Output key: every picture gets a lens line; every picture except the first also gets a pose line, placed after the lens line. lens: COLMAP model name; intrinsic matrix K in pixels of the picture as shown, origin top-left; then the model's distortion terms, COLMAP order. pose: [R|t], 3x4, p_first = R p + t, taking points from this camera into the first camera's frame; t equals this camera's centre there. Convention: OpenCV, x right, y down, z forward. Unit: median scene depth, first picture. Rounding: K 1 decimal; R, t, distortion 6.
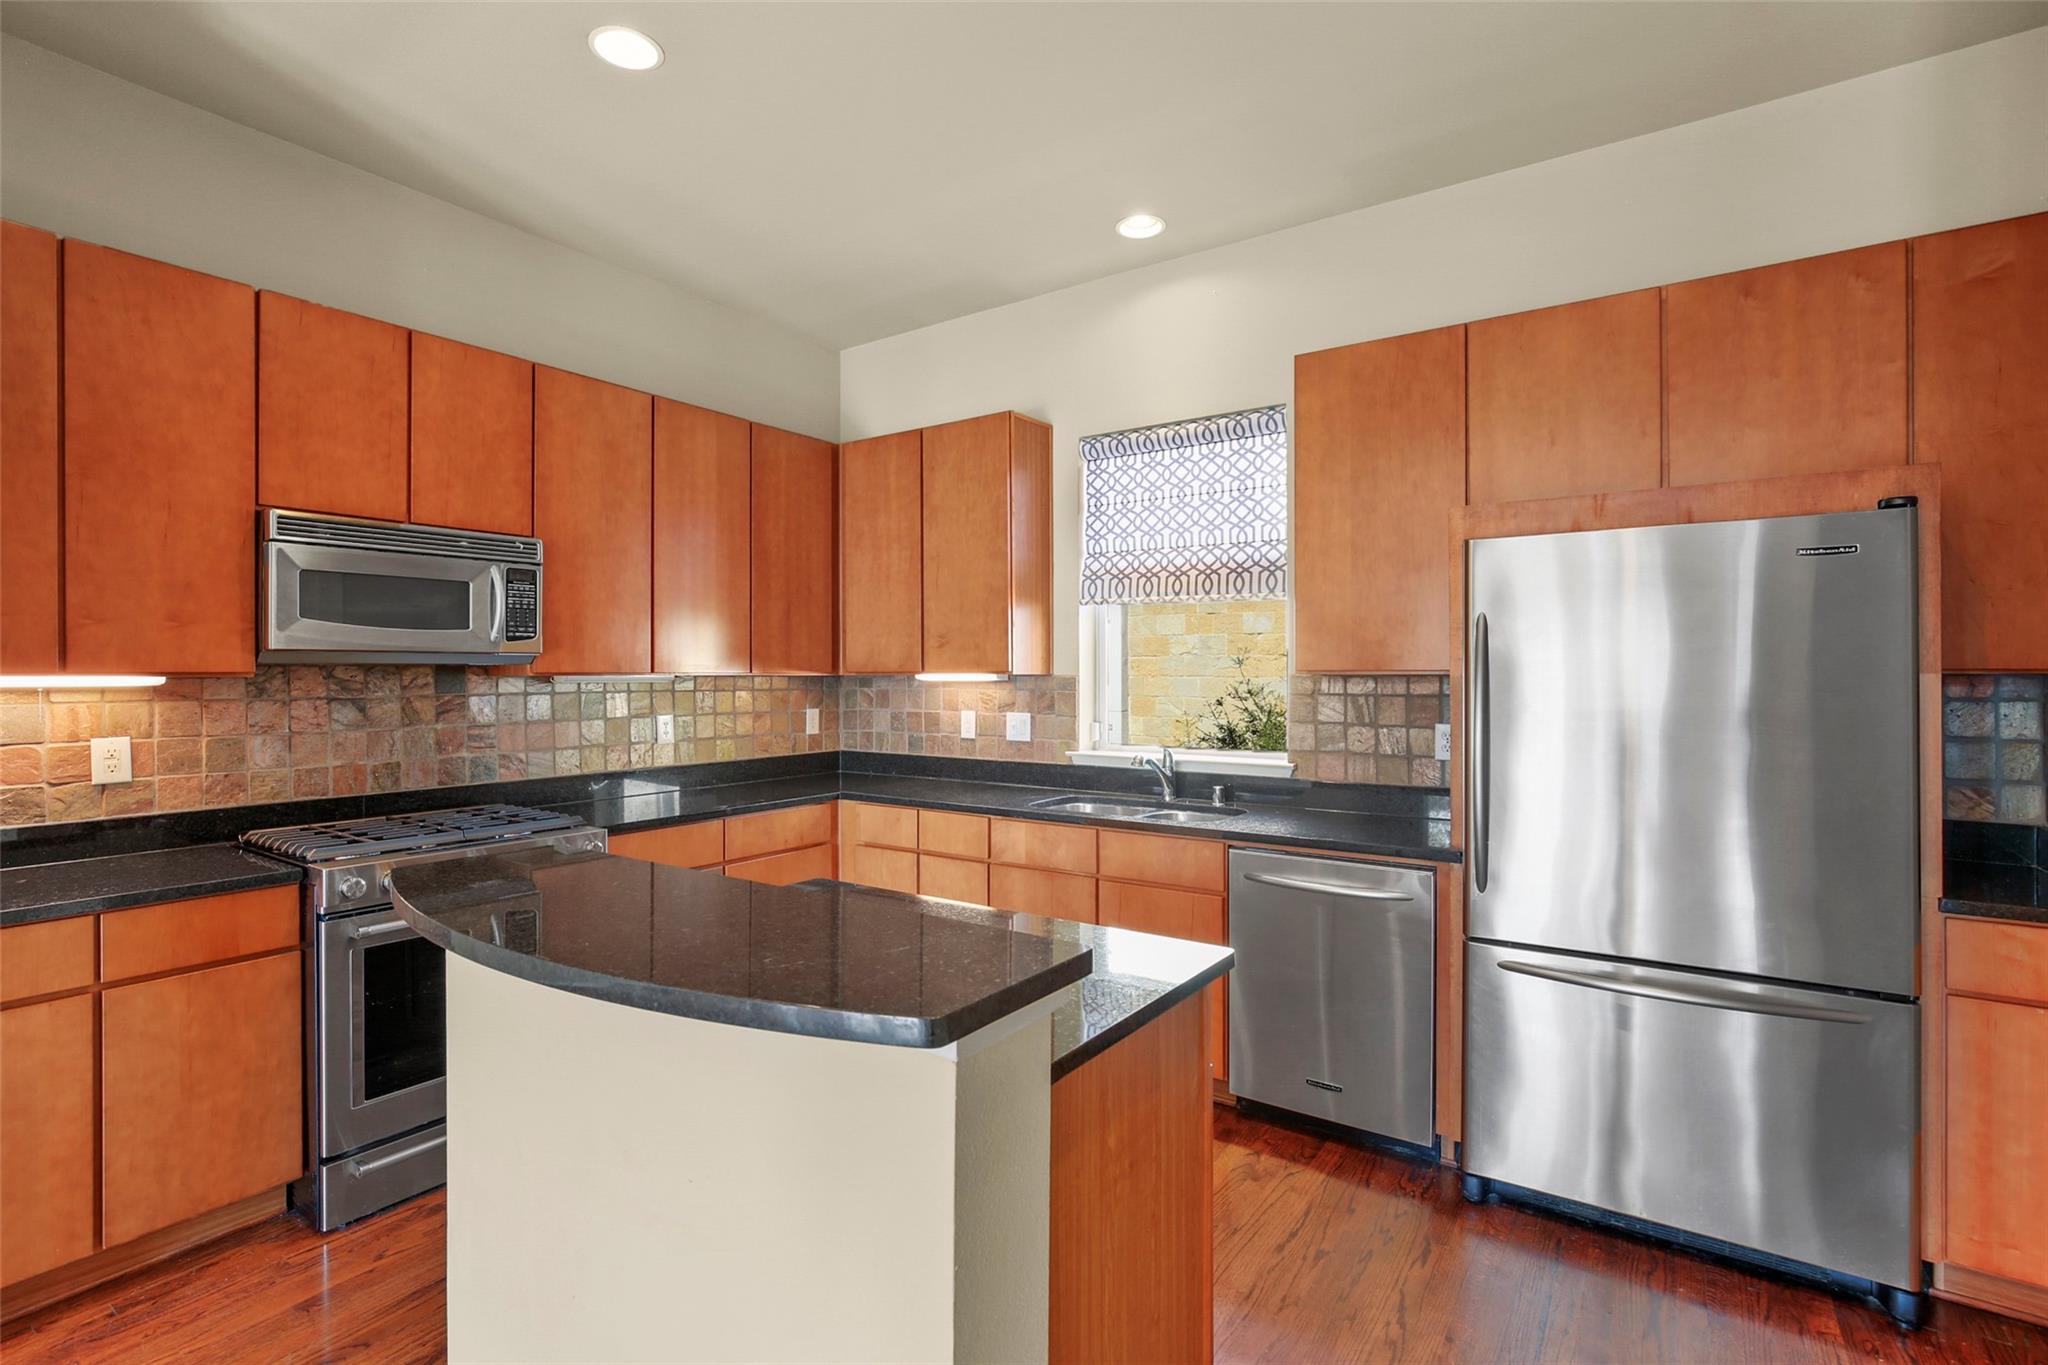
lens RADIAL K [[959.9, 0, 1014.0], [0, 959.9, 671.2], [0, 0, 1]] dist [-0.018511, 0.003983]
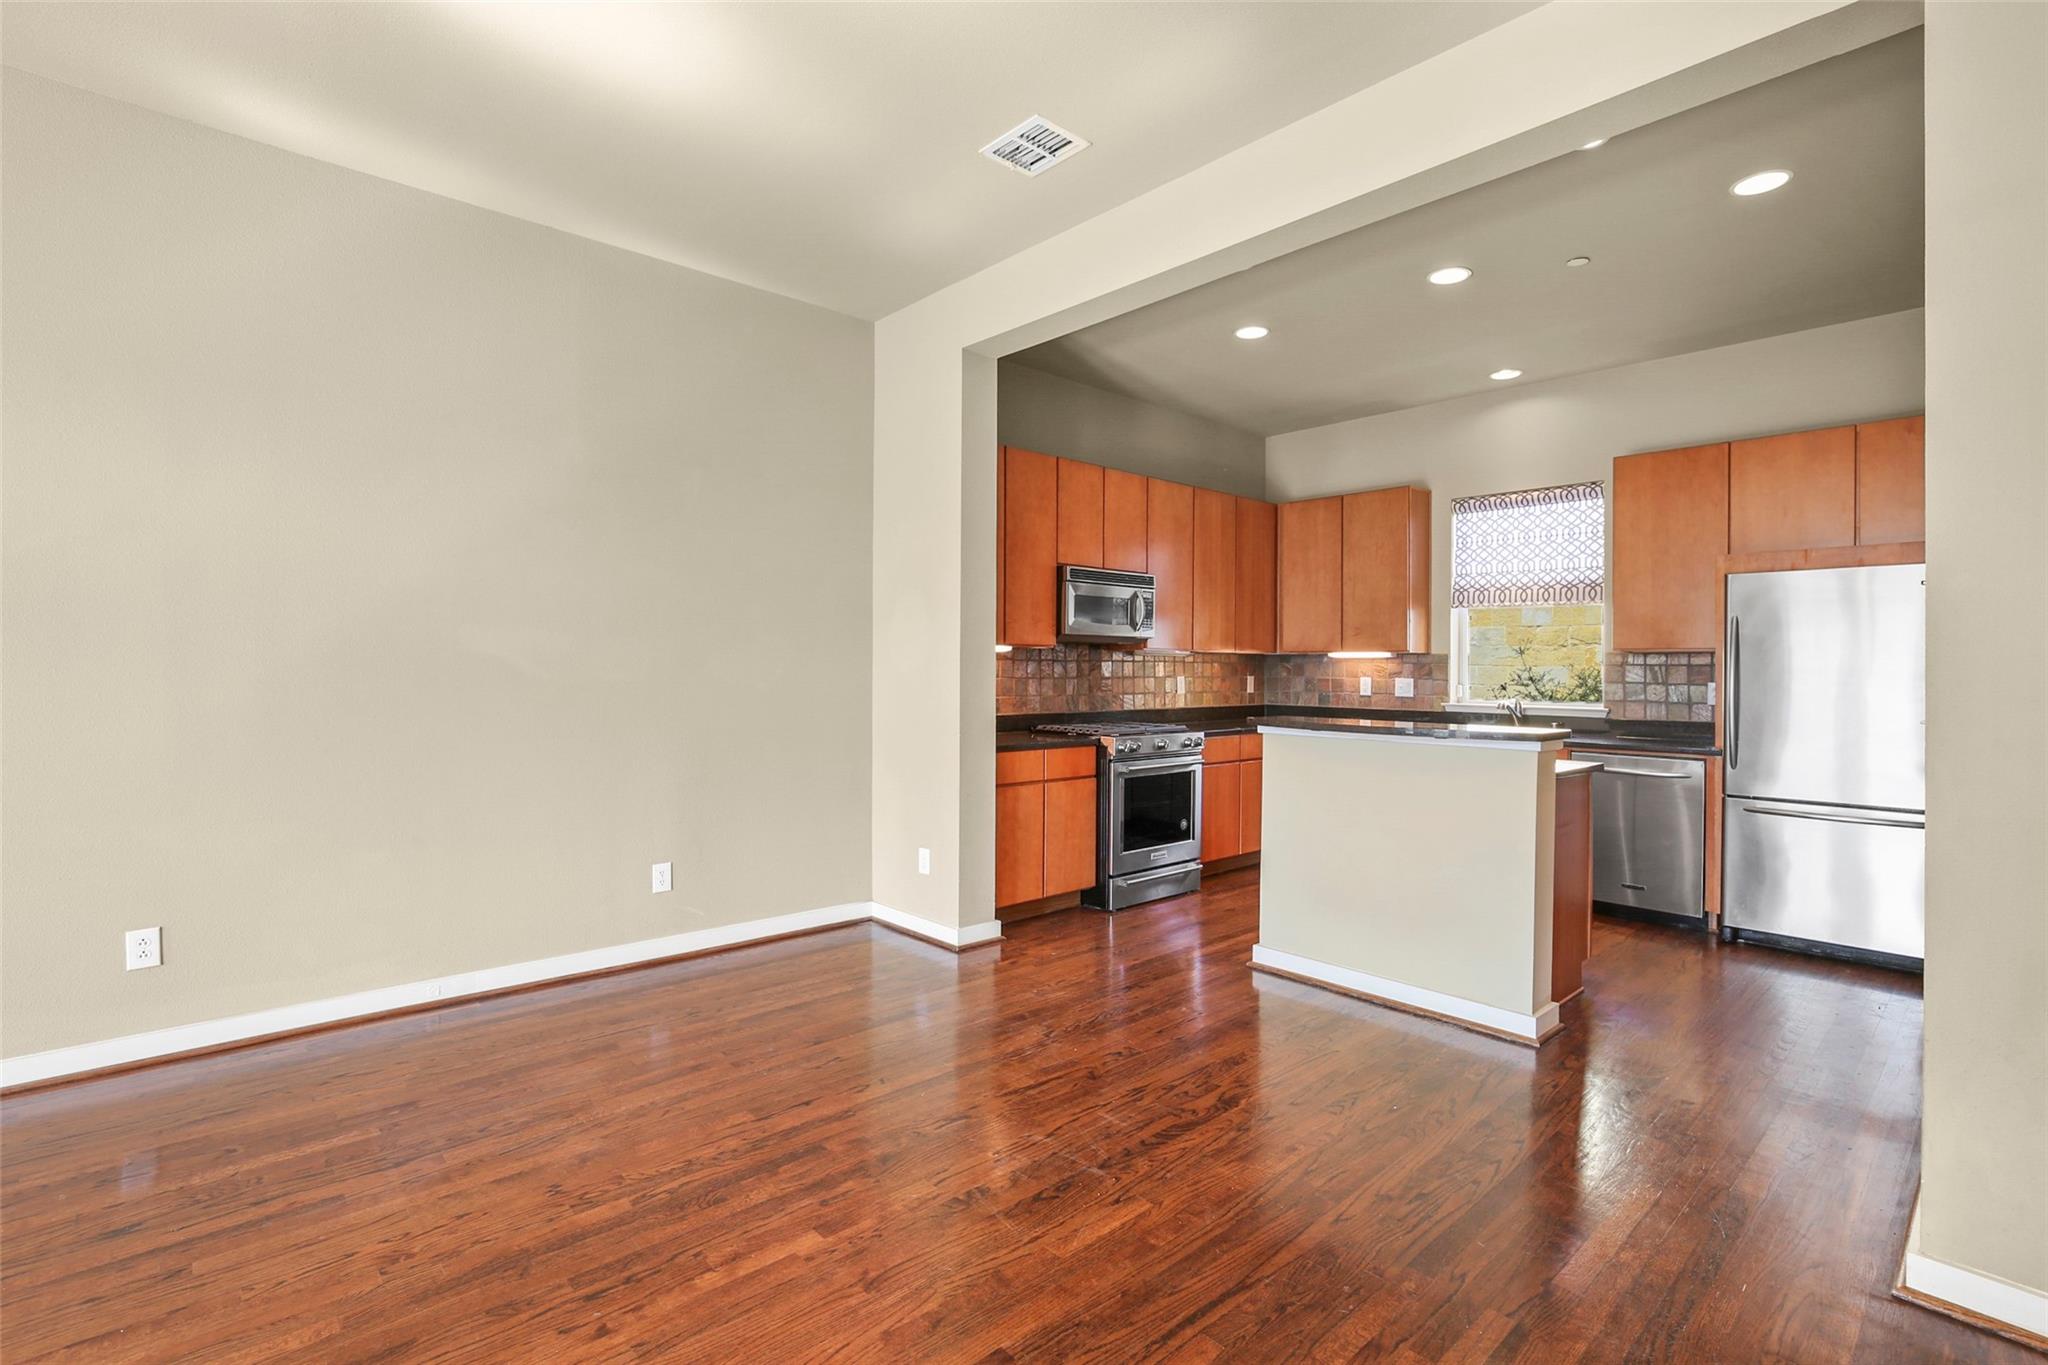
lens RADIAL K [[959.9, 0, 1017.4], [0, 959.9, 665.9], [0, 0, 1]] dist [-0.018511, 0.003983]
pose [[0.974657, 0.008147, -0.223557, -0.314029], [-0.007946, 0.999967, 0.001799, 0.031450], [0.223564, 0.000023, 0.974689, -0.770054]]
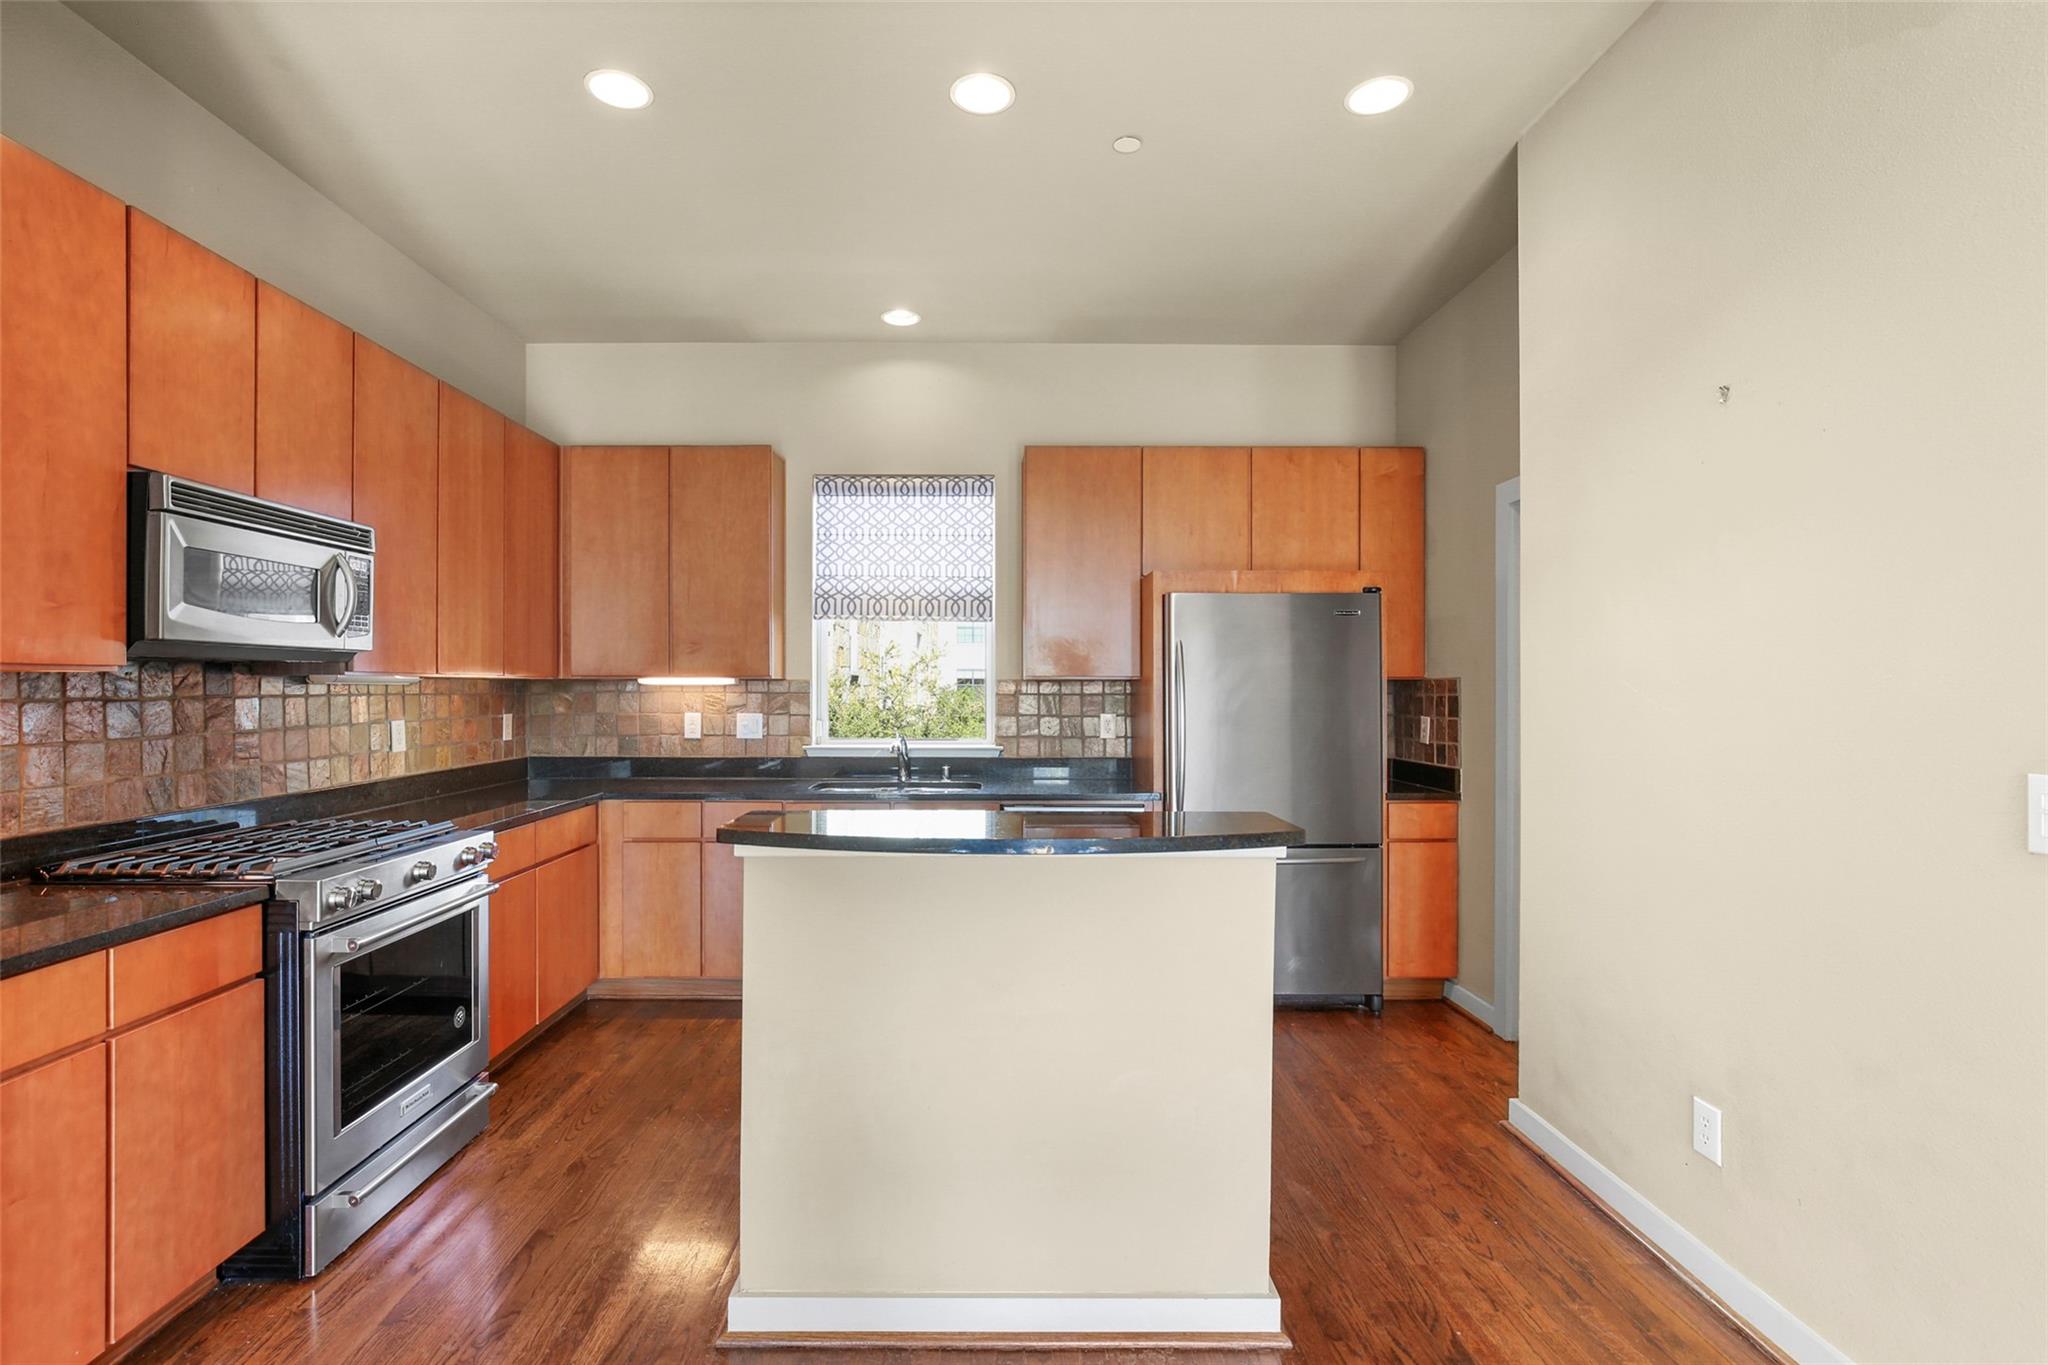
lens RADIAL K [[959.9, 0, 1004.5], [0, 959.9, 686.7], [0, 0, 1]] dist [-0.018511, 0.003983]
pose [[0.813784, 0.001883, 0.581164, -0.491182], [-0.003776, 0.999991, 0.002049, 0.011004], [-0.581155, -0.003862, 0.813784, -0.091807]]
